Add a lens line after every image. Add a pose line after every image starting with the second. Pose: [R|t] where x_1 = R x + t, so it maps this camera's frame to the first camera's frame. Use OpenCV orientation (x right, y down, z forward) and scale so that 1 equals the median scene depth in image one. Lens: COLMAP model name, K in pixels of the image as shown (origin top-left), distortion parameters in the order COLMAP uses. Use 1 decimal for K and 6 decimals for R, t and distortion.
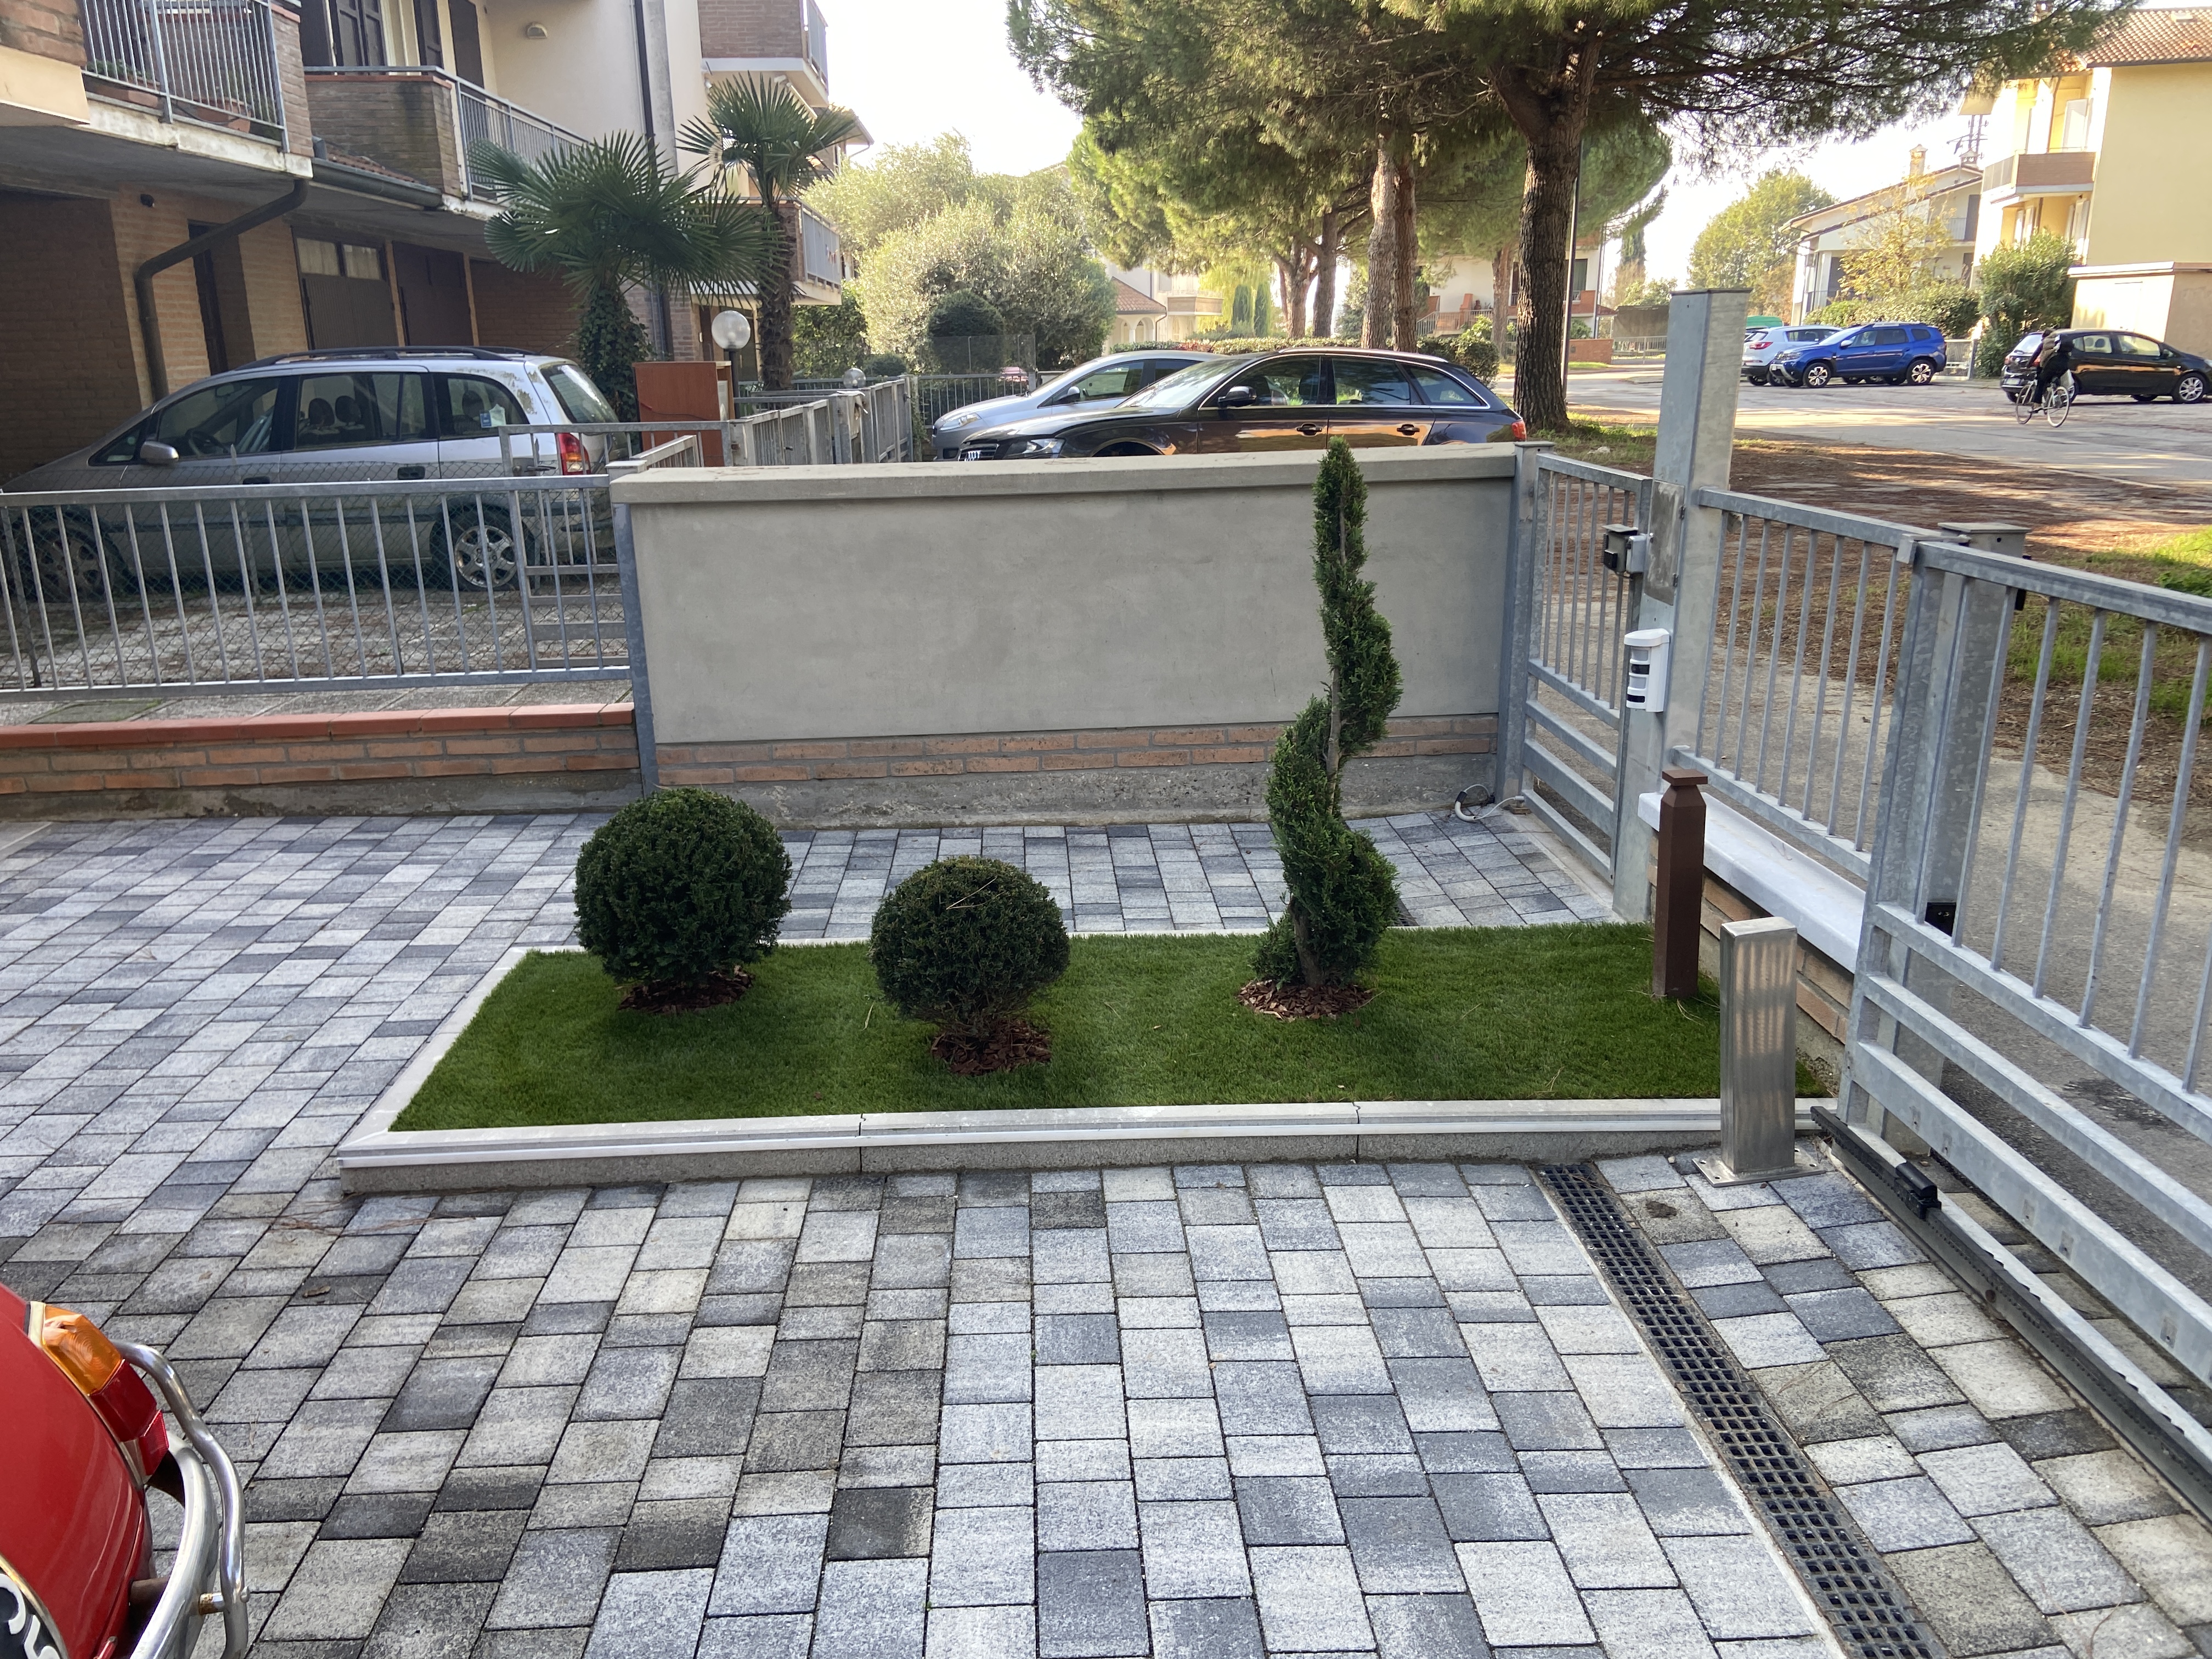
lens RADIAL K [[1652.1, 0, 1096.2], [0, 1652.1, 823.7], [0, 0, 1]] dist [0.069844, -0.067918]
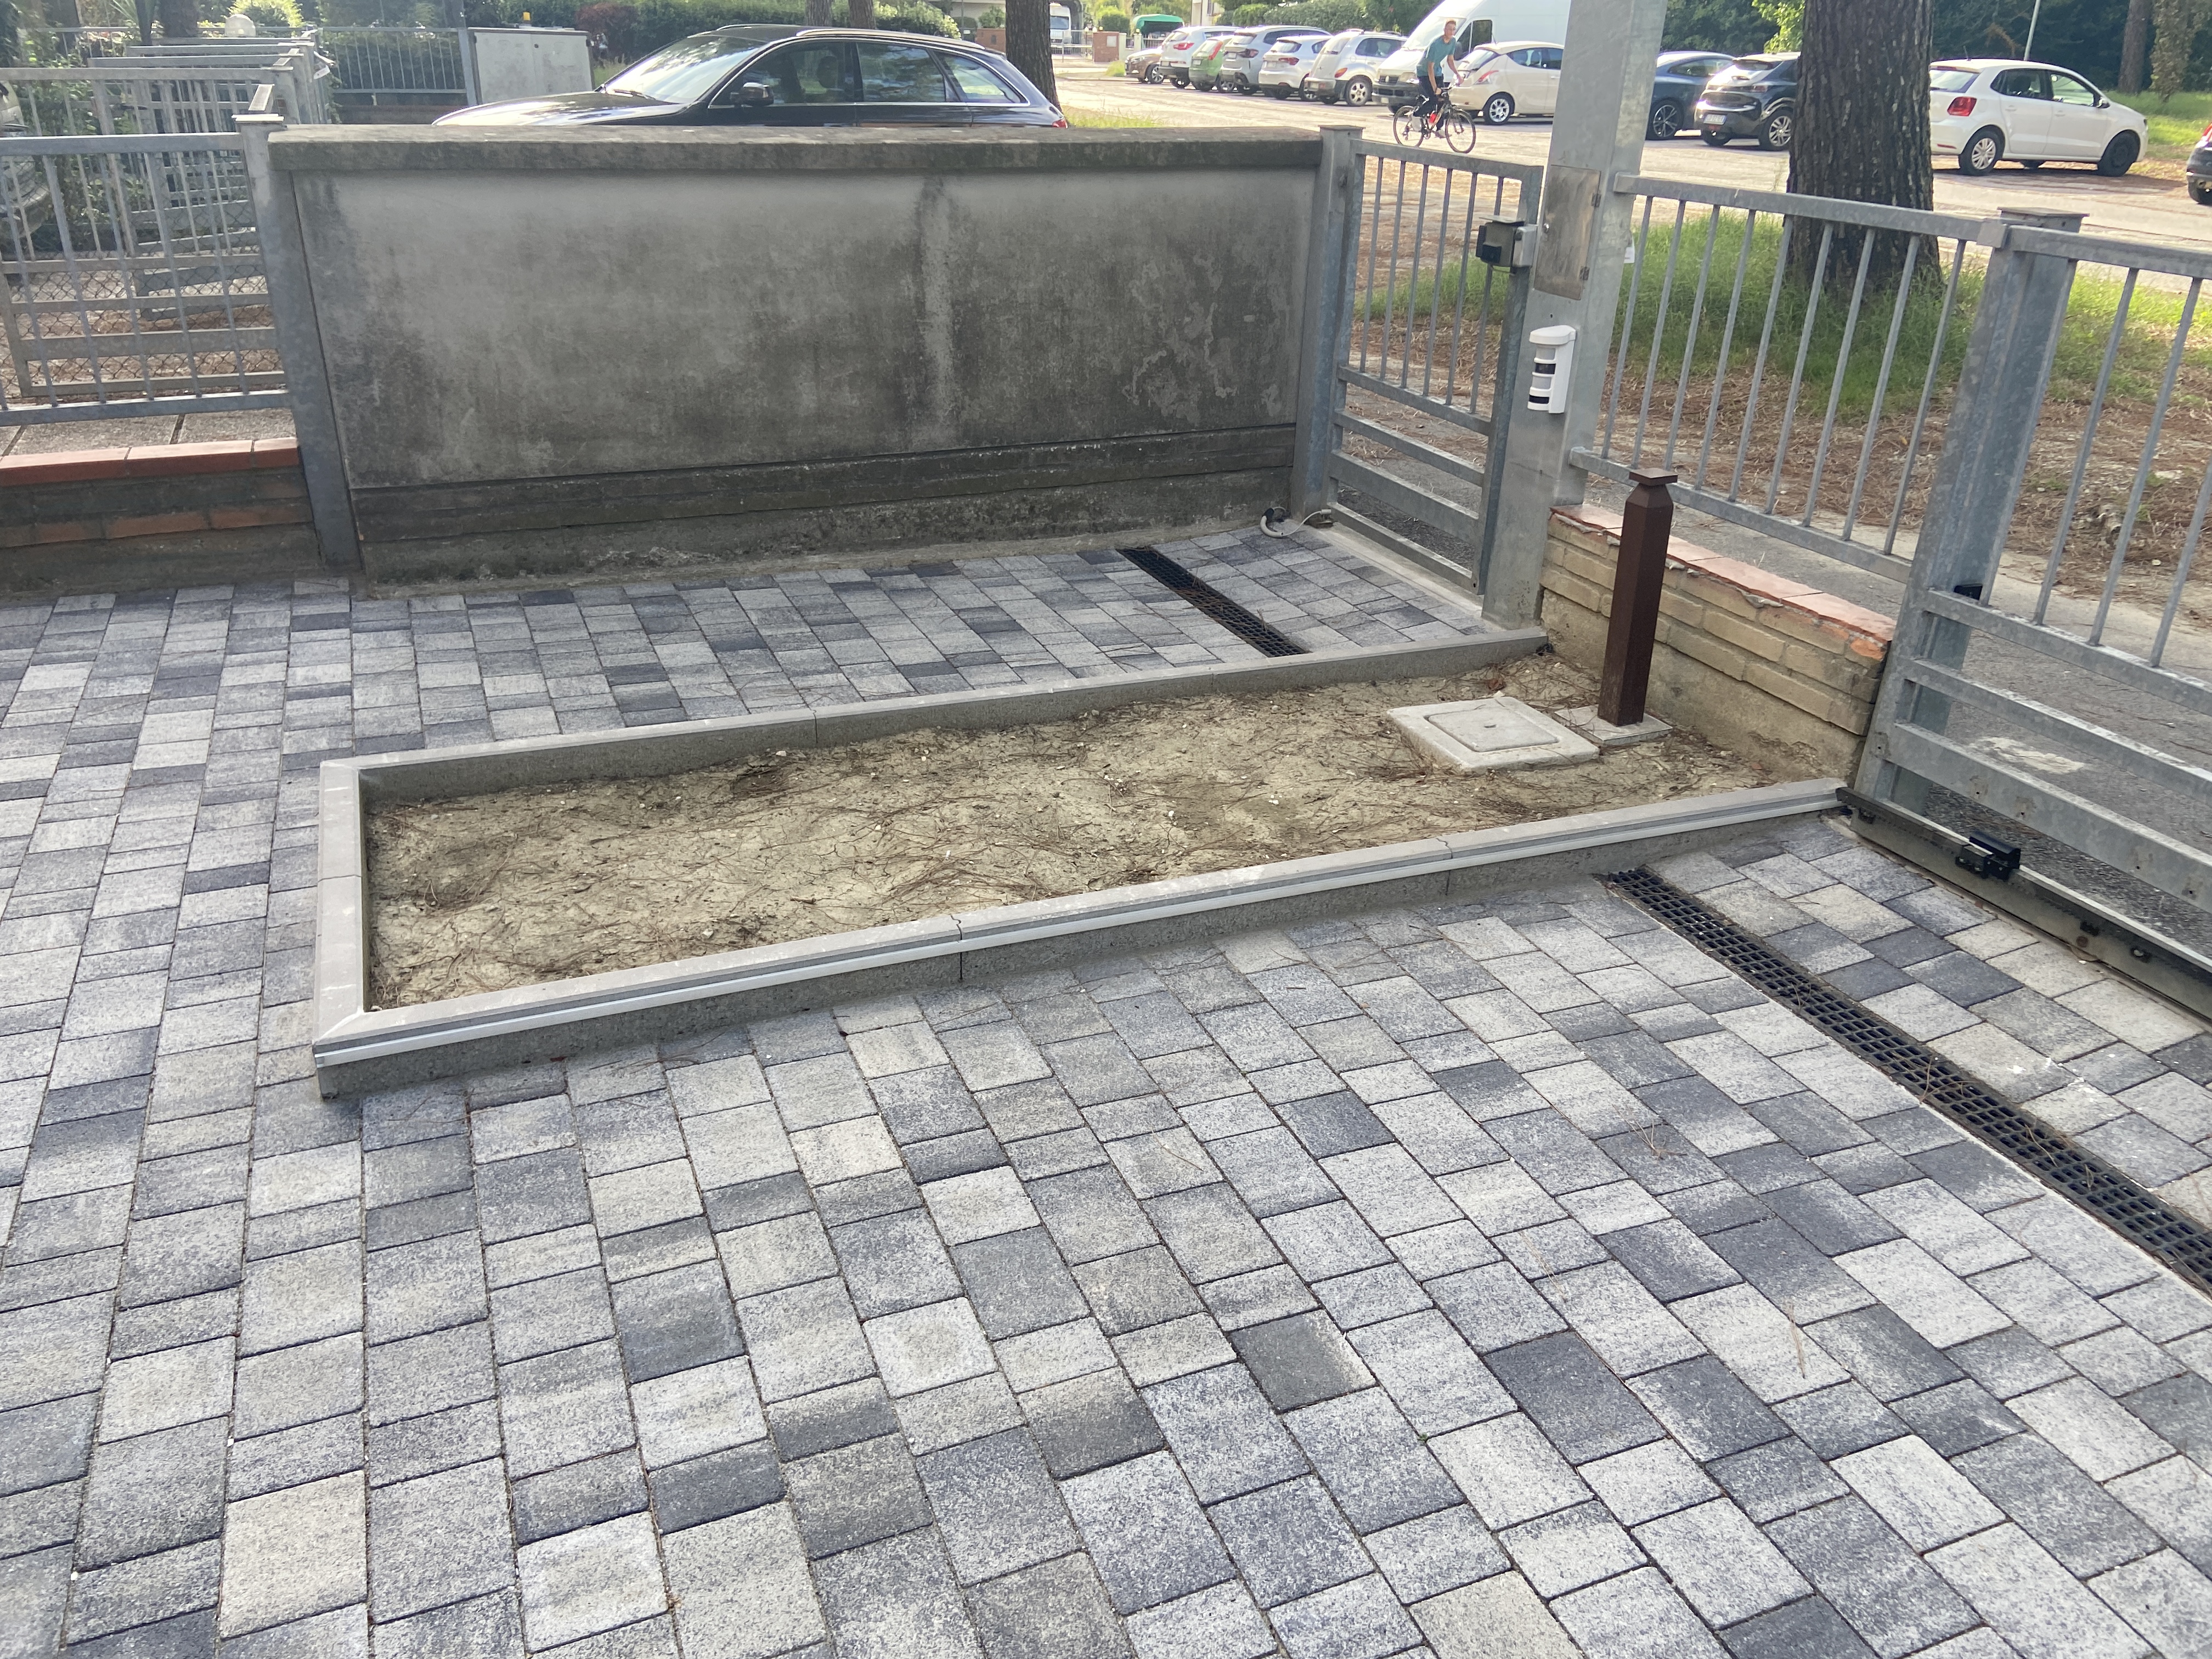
lens RADIAL K [[1652.1, 0, 1107.5], [0, 1652.1, 824.8], [0, 0, 1]] dist [0.069844, -0.067918]
pose [[0.937469, -0.109478, 0.330405, -0.367126], [0.054107, 0.983545, 0.172373, -0.016085], [-0.343839, -0.143717, 0.927966, 0.189610]]
